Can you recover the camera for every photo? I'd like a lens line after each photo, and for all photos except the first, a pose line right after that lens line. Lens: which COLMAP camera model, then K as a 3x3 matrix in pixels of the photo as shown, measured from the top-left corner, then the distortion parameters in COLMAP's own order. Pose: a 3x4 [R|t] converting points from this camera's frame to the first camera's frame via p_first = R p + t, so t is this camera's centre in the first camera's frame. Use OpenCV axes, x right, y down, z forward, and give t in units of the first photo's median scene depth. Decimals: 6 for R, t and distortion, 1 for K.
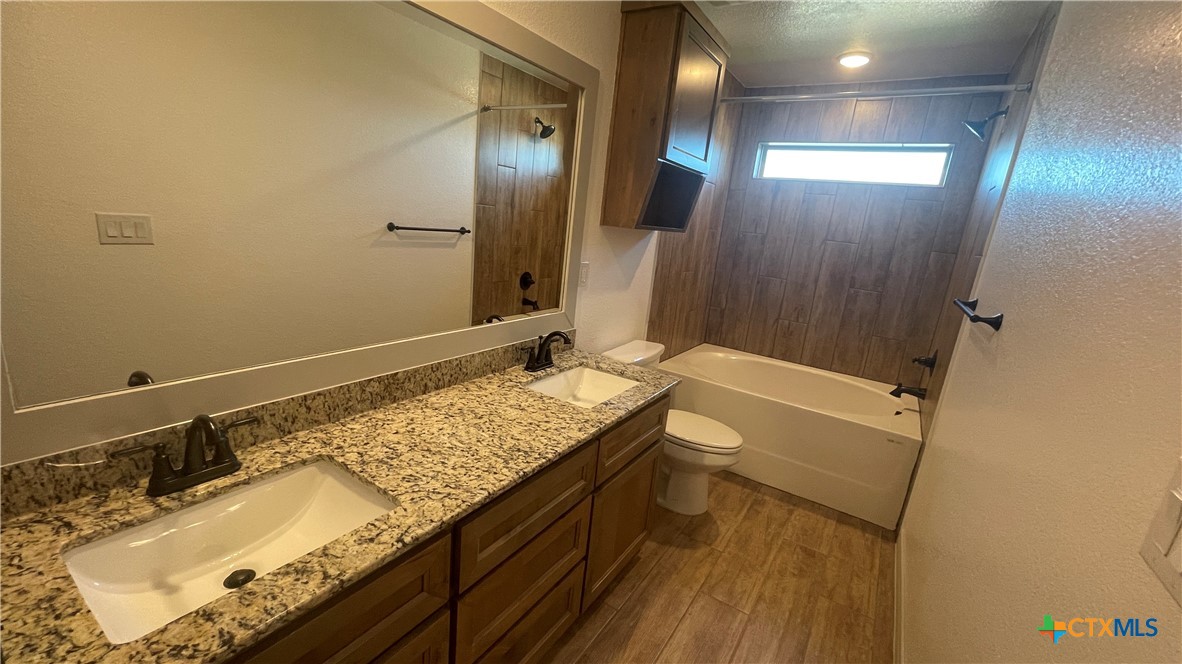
lens RADIAL K [[476.6, 0, 585.3], [0, 476.6, 334.1], [0, 0, 1]] dist [-0.001968, -0.000173]
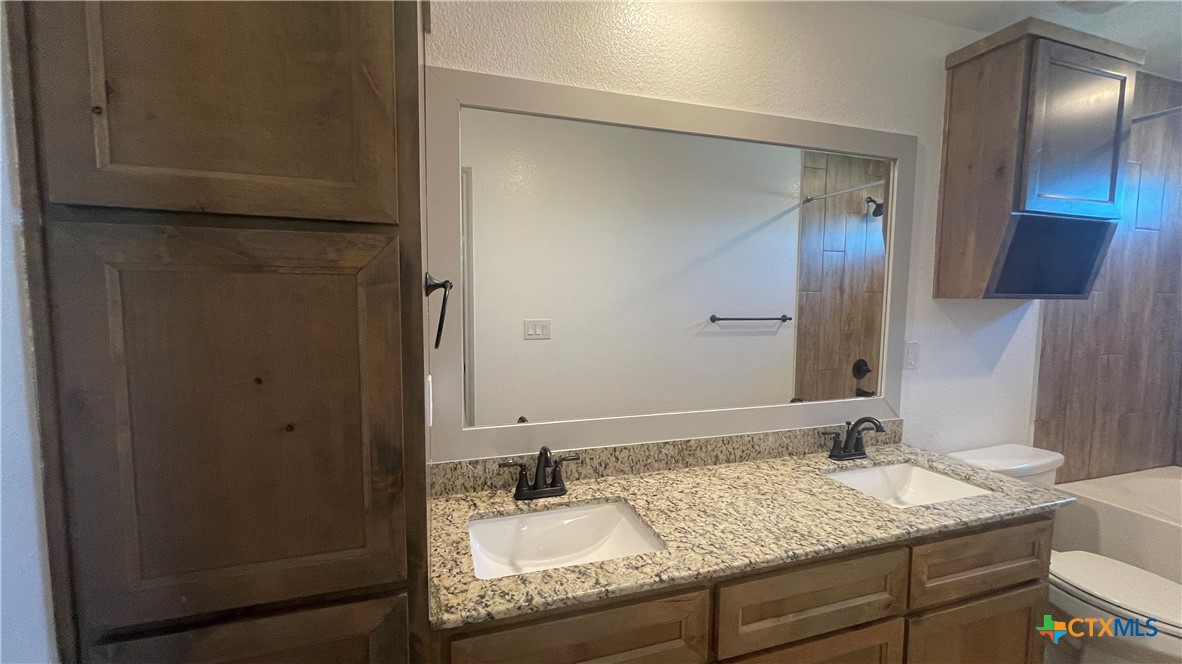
lens RADIAL K [[476.6, 0, 587.3], [0, 476.6, 333.8], [0, 0, 1]] dist [-0.001968, -0.000173]
pose [[0.774237, -0.043615, -0.631391, 0.096750], [-0.081339, 0.982492, -0.167610, 0.030406], [0.627647, 0.181127, 0.757134, -0.031374]]
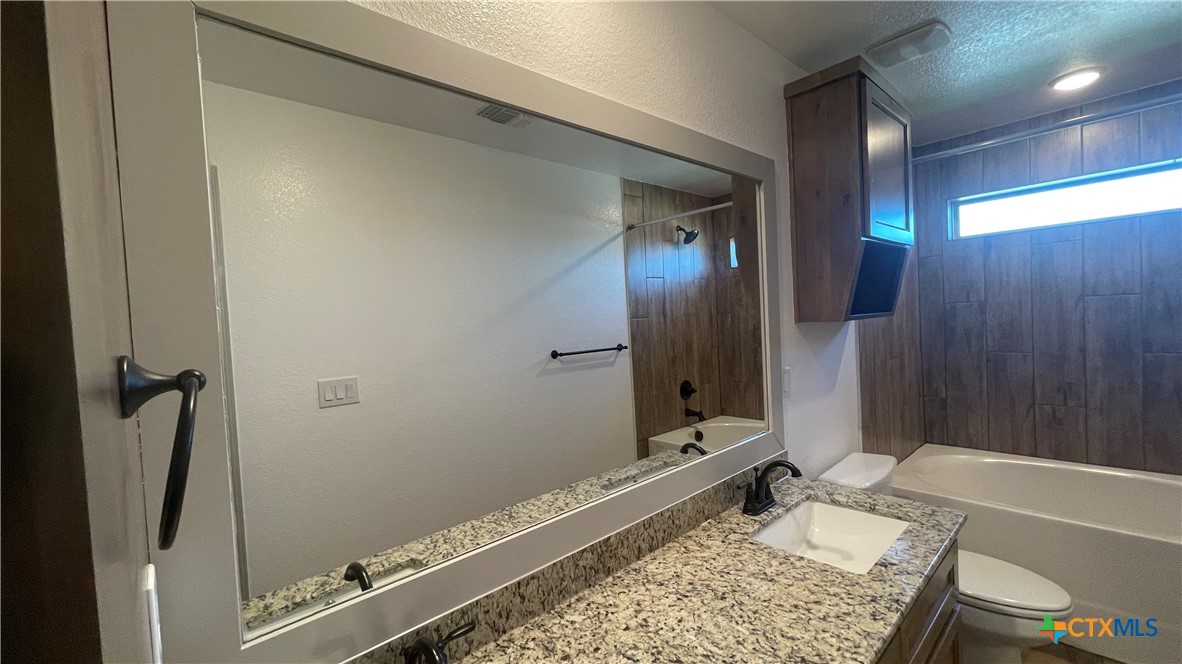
lens RADIAL K [[476.6, 0, 584.4], [0, 476.6, 332.9], [0, 0, 1]] dist [-0.001968, -0.000173]
pose [[0.955239, -0.143197, -0.258868, -0.122117], [0.084097, 0.970383, -0.226461, -0.055221], [0.283630, 0.194554, 0.938990, 0.103643]]
